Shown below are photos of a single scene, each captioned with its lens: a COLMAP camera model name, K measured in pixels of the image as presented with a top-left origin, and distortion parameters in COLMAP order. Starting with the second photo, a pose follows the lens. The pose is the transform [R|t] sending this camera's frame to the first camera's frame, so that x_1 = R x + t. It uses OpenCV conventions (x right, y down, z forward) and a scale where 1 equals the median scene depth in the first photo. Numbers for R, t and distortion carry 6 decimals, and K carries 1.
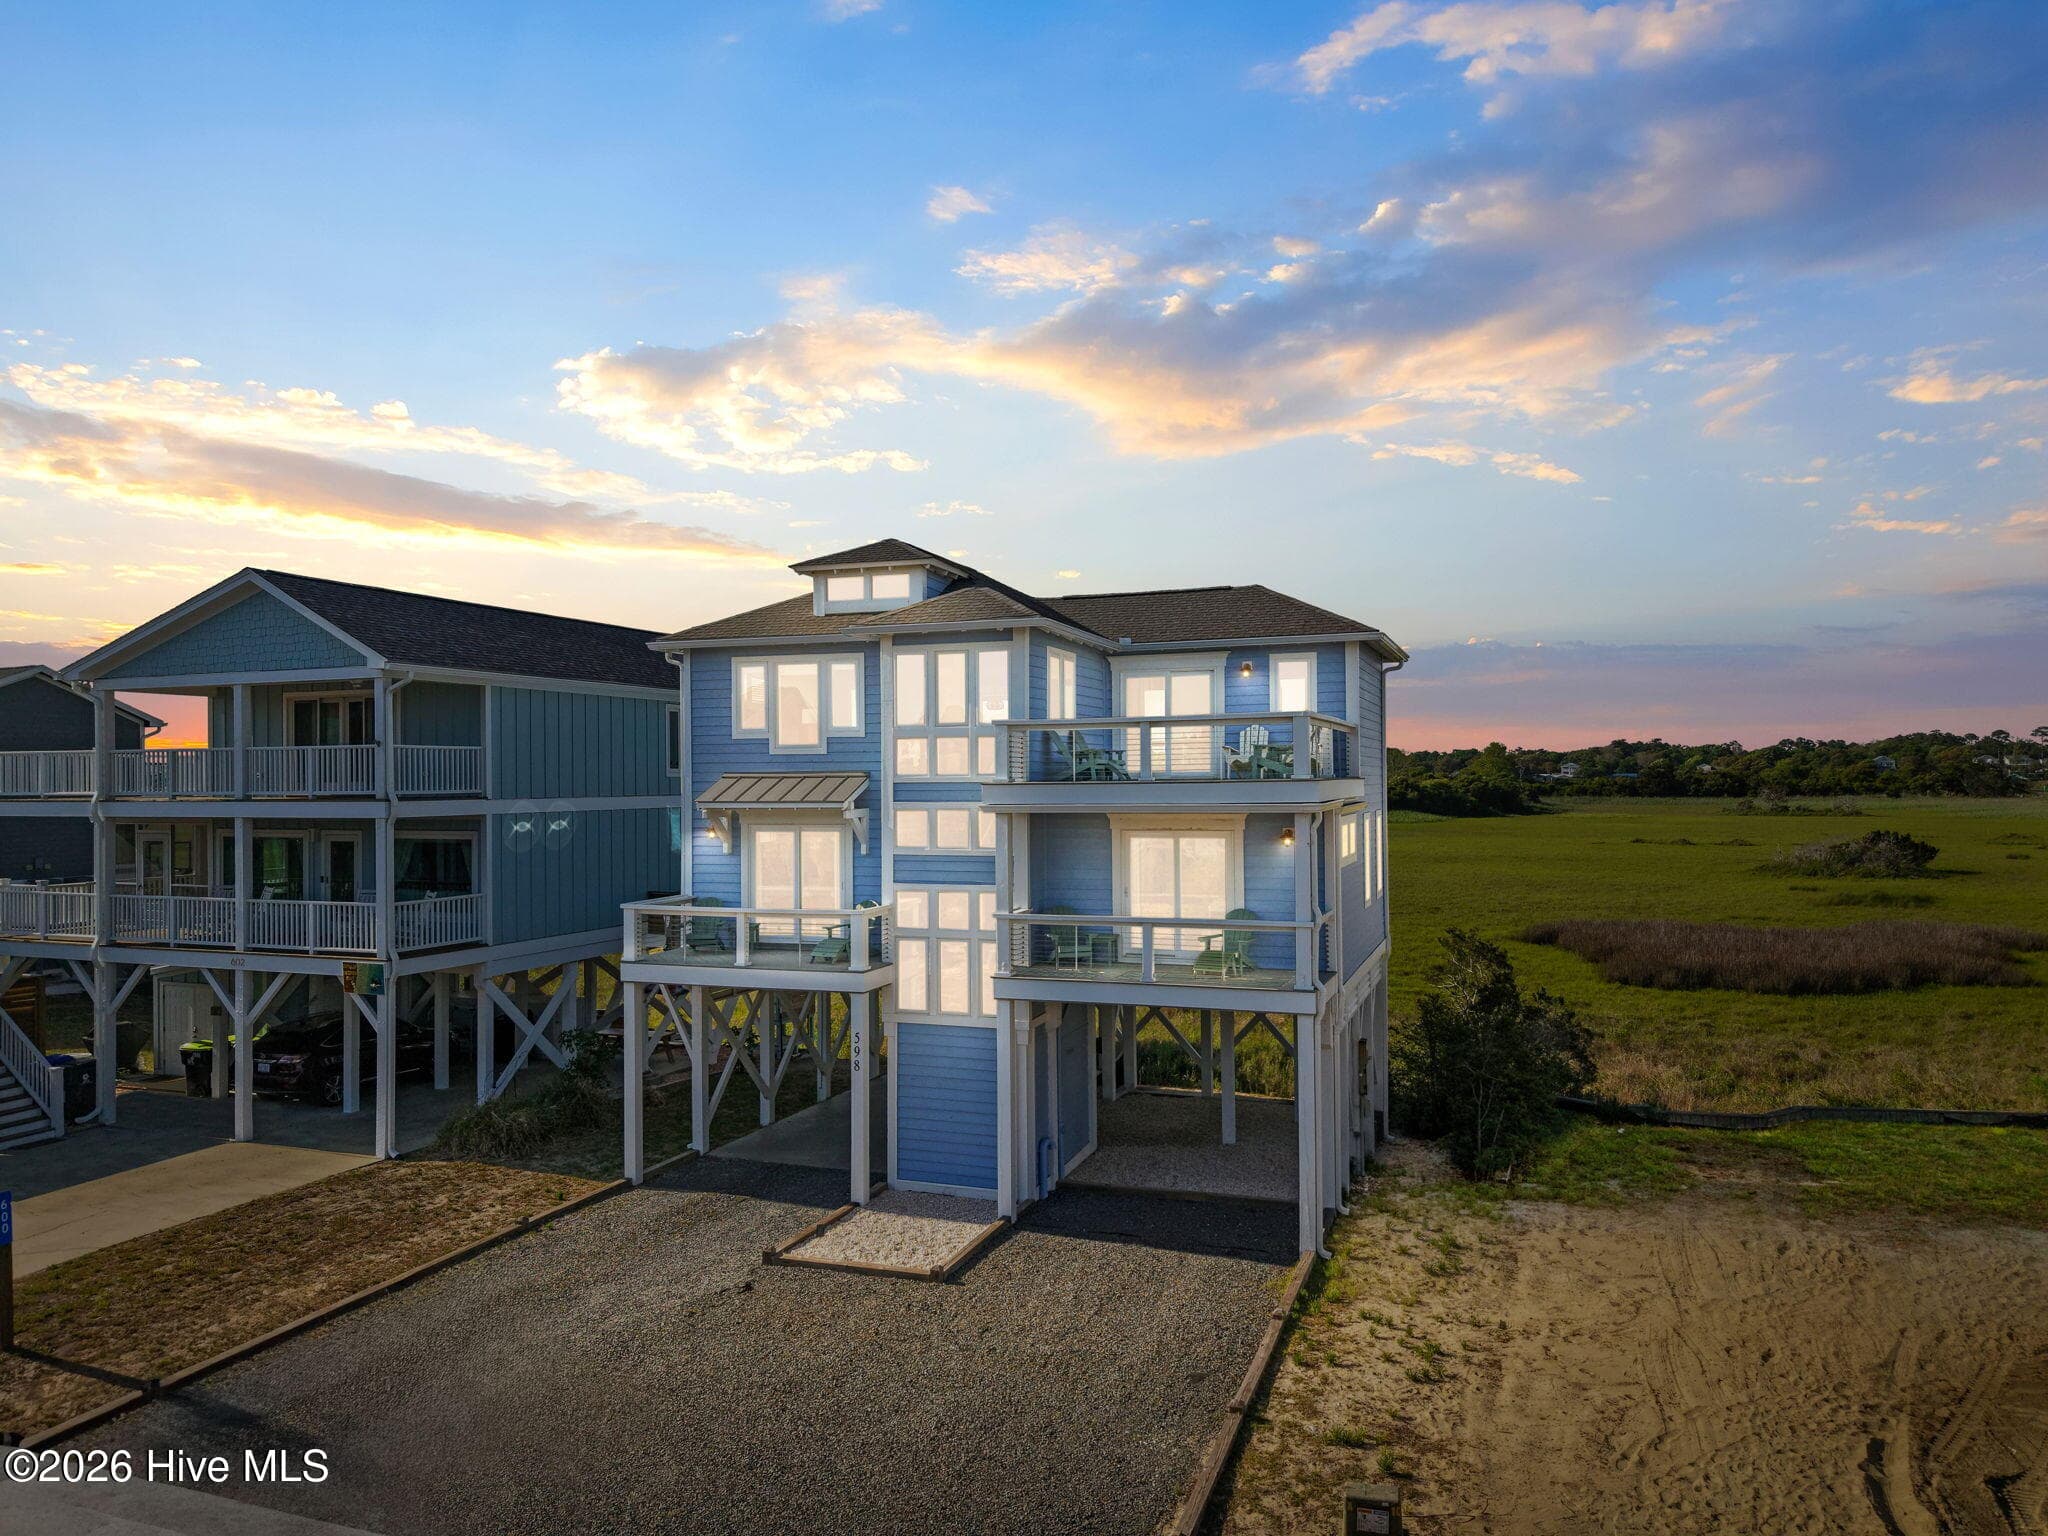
lens RADIAL K [[1385.8, 0, 1024.0], [0, 1385.8, 768.0], [0, 0, 1]] dist [0.007019, 0.001591]
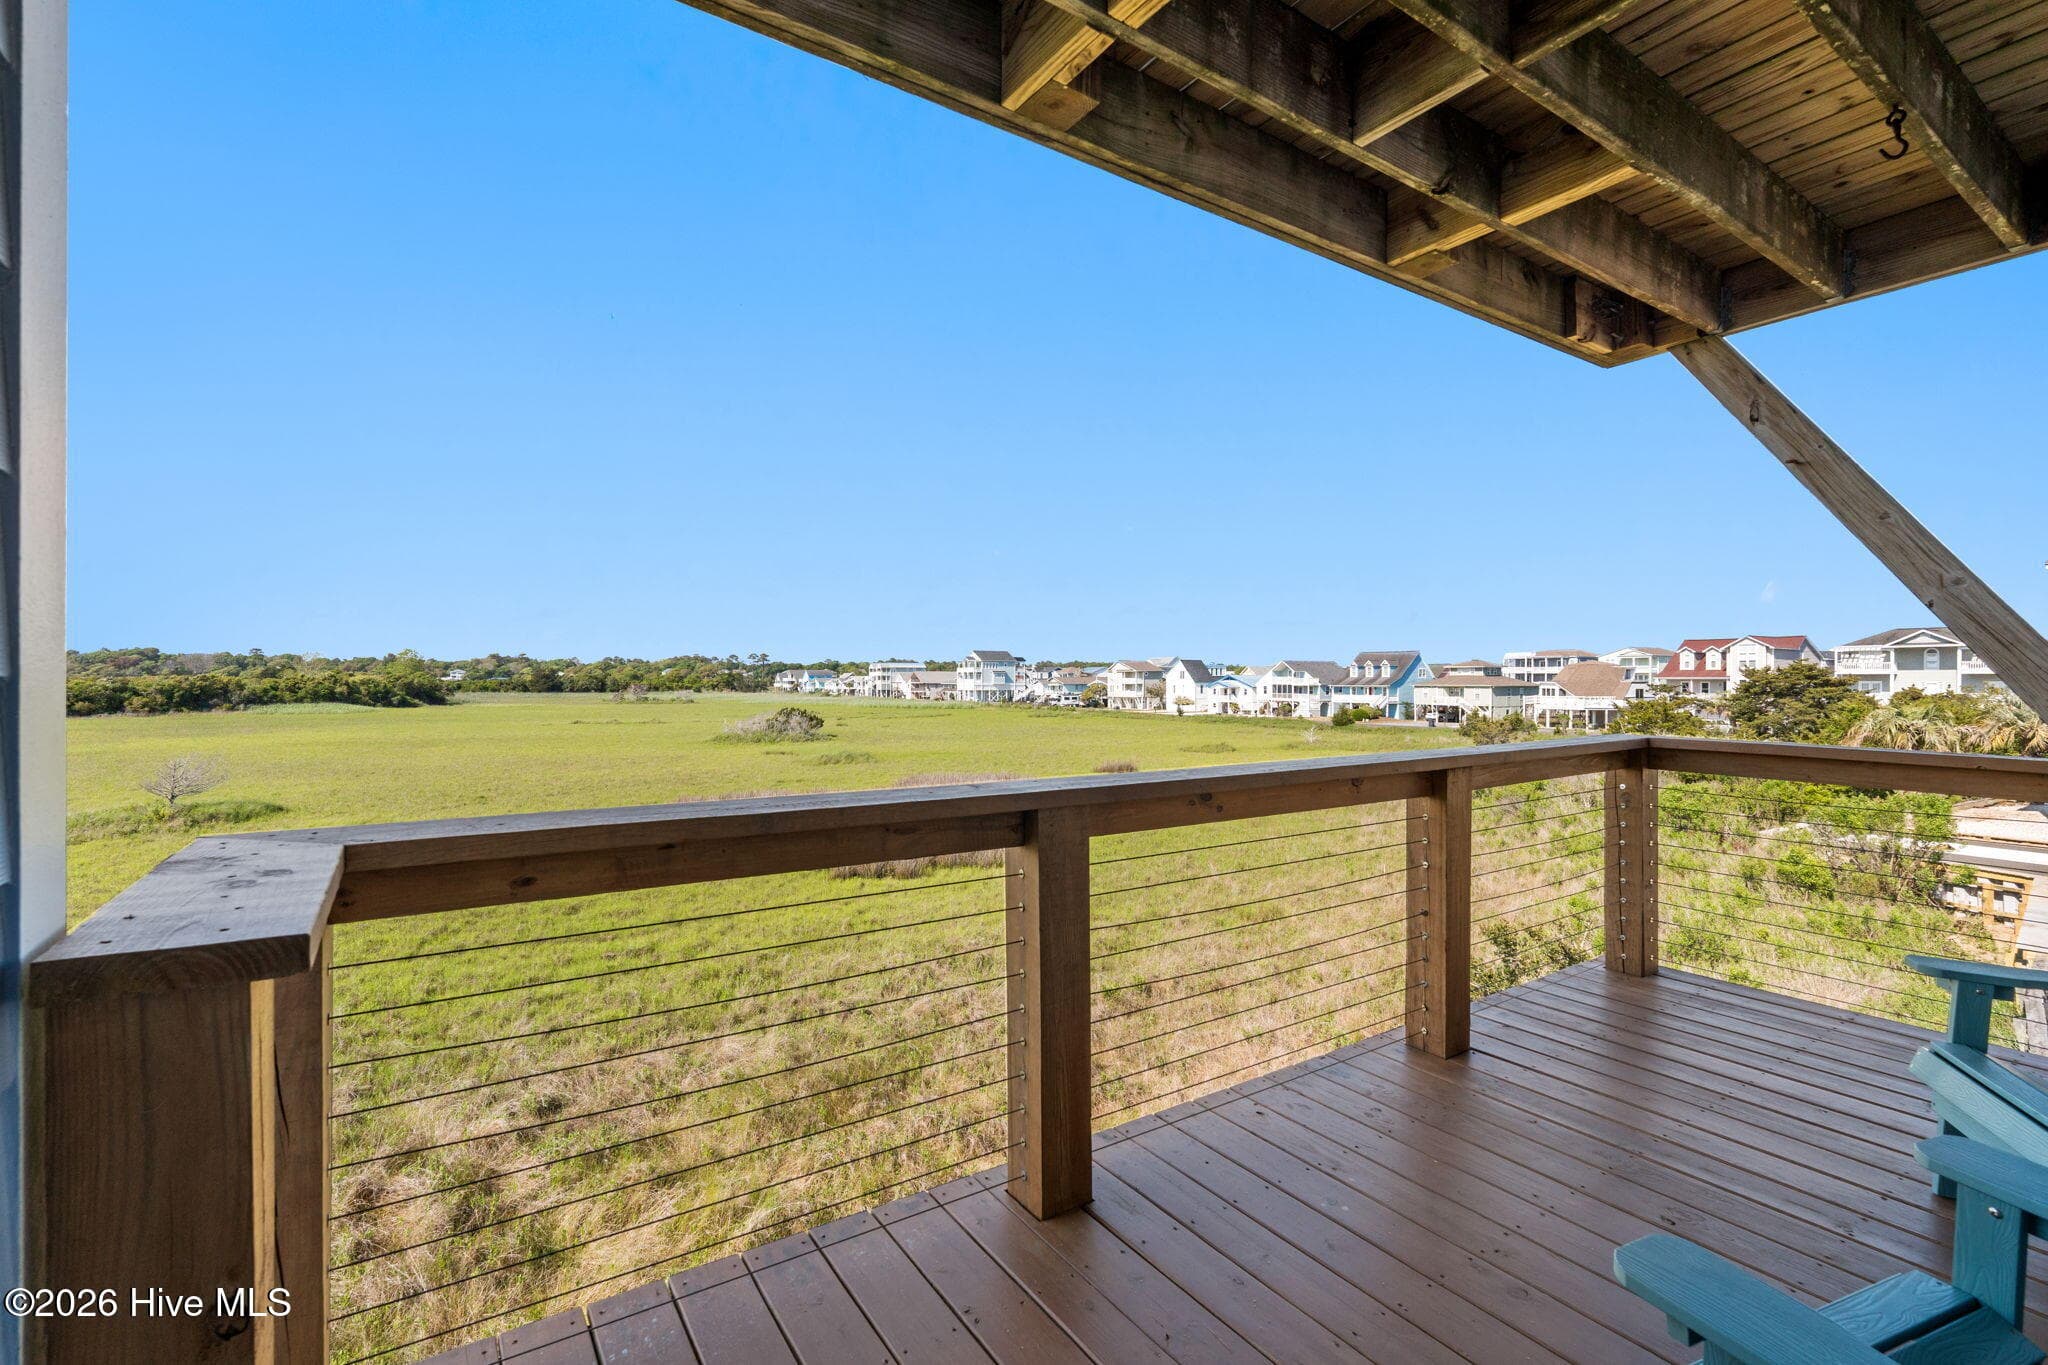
lens RADIAL K [[912.8, 0, 1033.9], [0, 912.8, 676.2], [0, 0, 1]] dist [-0.008326, -0.000266]
pose [[0.582449, 0.013793, 0.812751, 0.087016], [-0.013340, 0.999884, -0.007409, 0.077785], [-0.812758, -0.006527, 0.582565, 1.240868]]
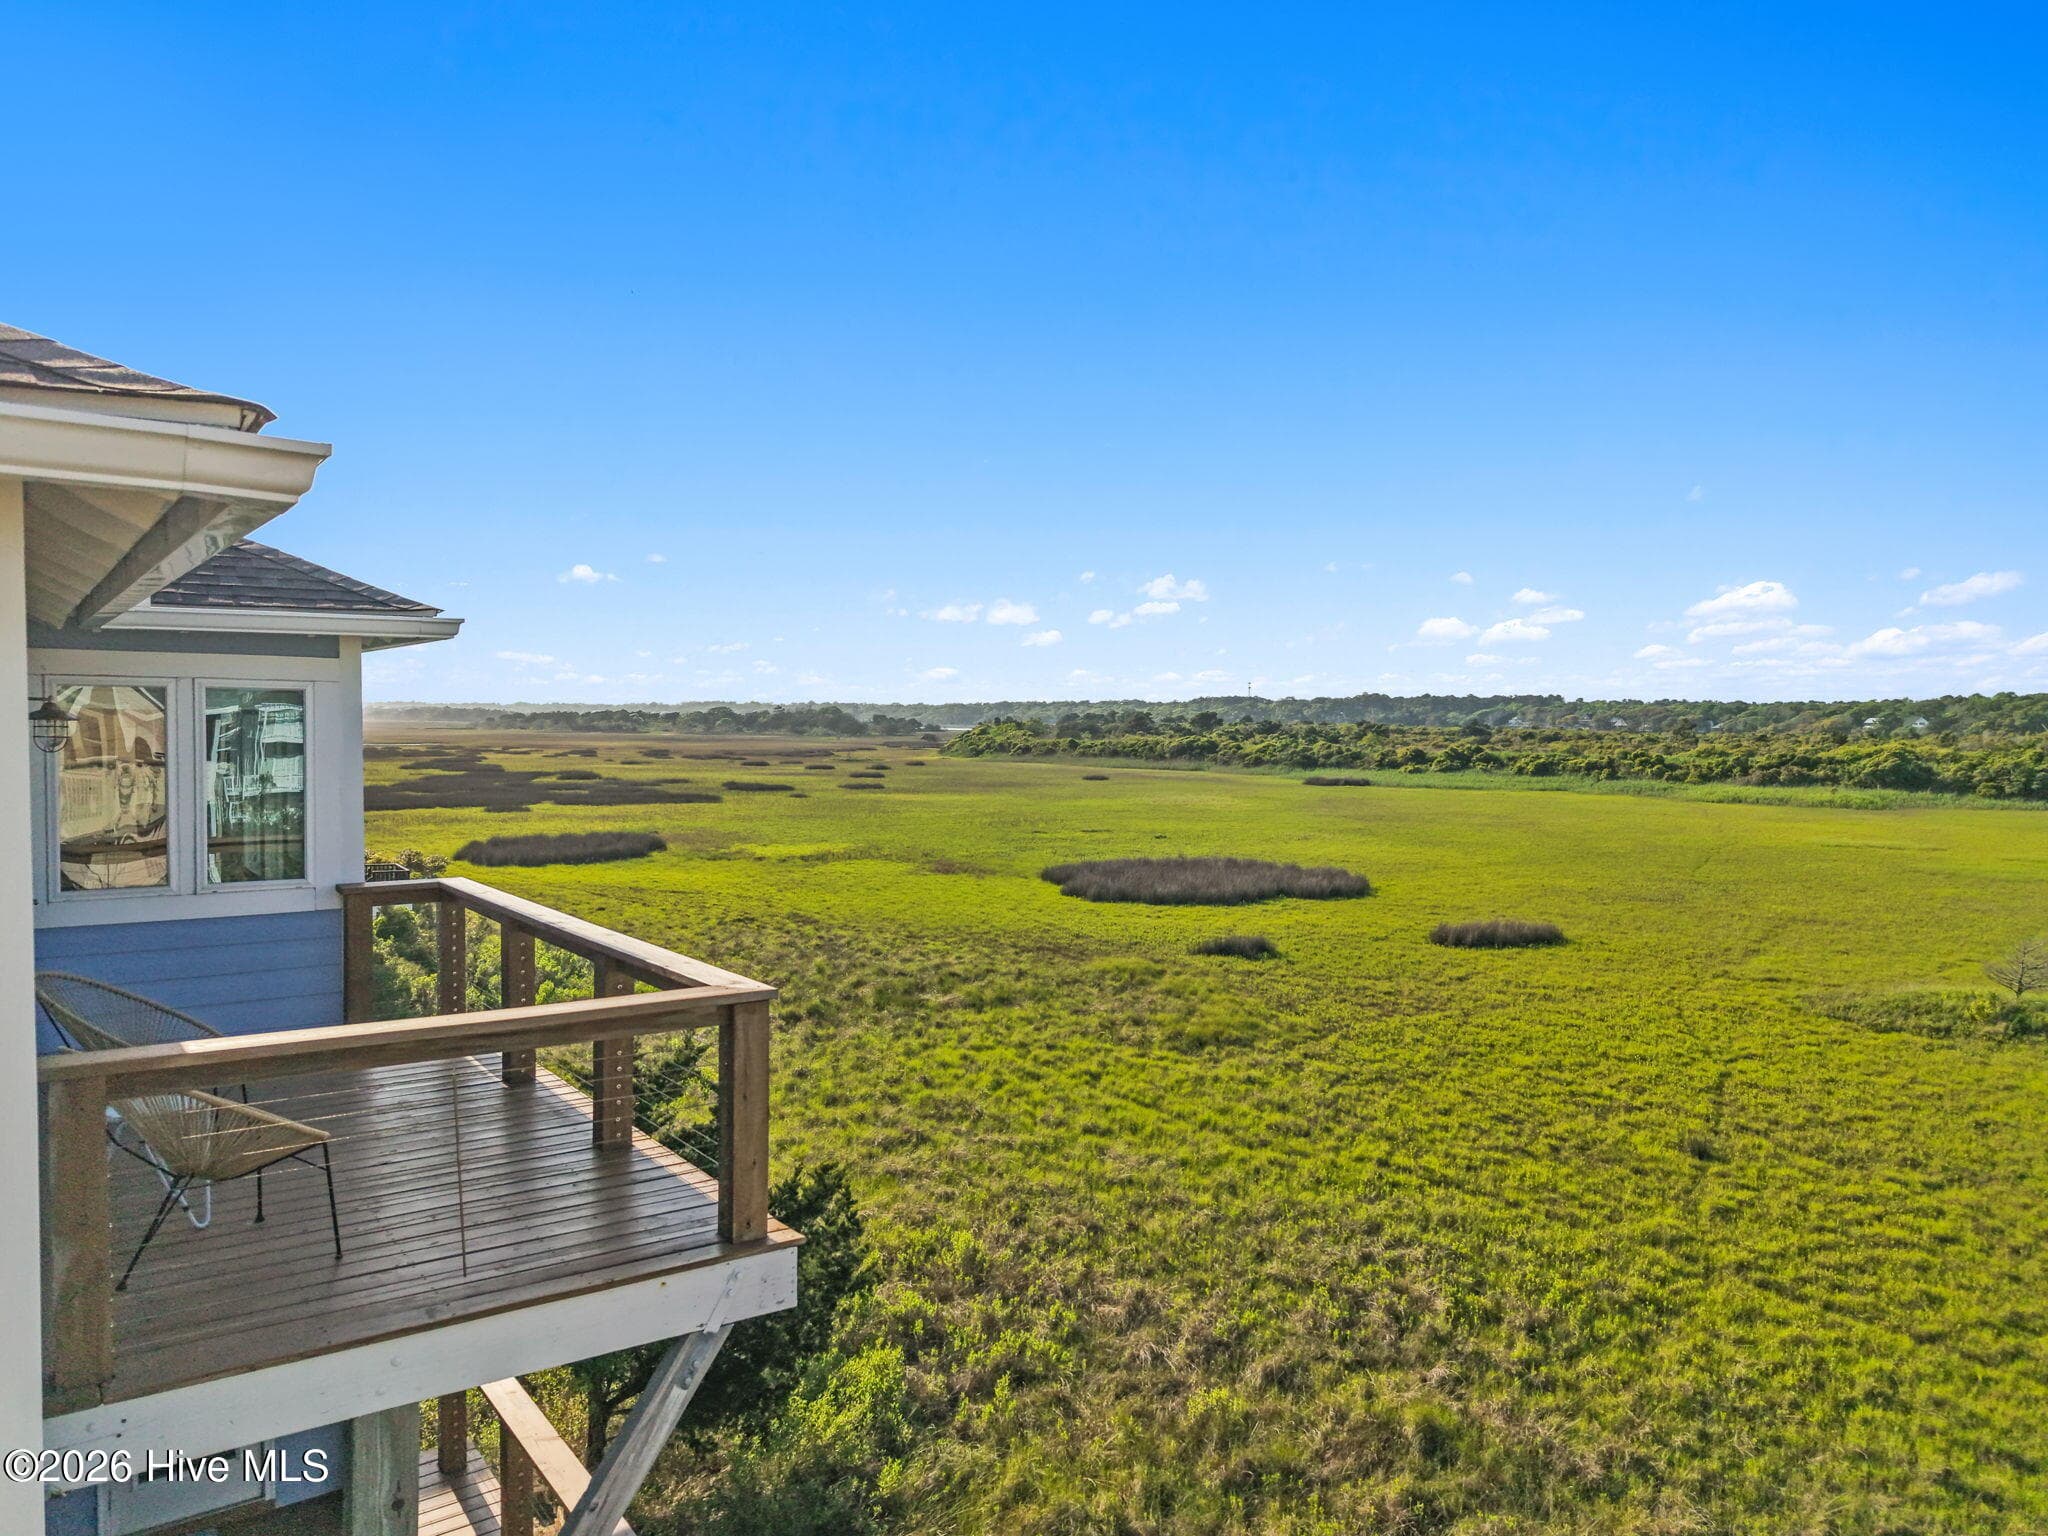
lens RADIAL K [[1404.3, 0, 978.5], [0, 1404.3, 767.6], [0, 0, 1]] dist [-0.020421, -0.003176]
pose [[0.818089, 0.037208, -0.573886, 0.423264], [-0.011852, 0.998784, 0.047862, -0.073195], [0.574969, -0.032354, 0.817535, 1.092488]]
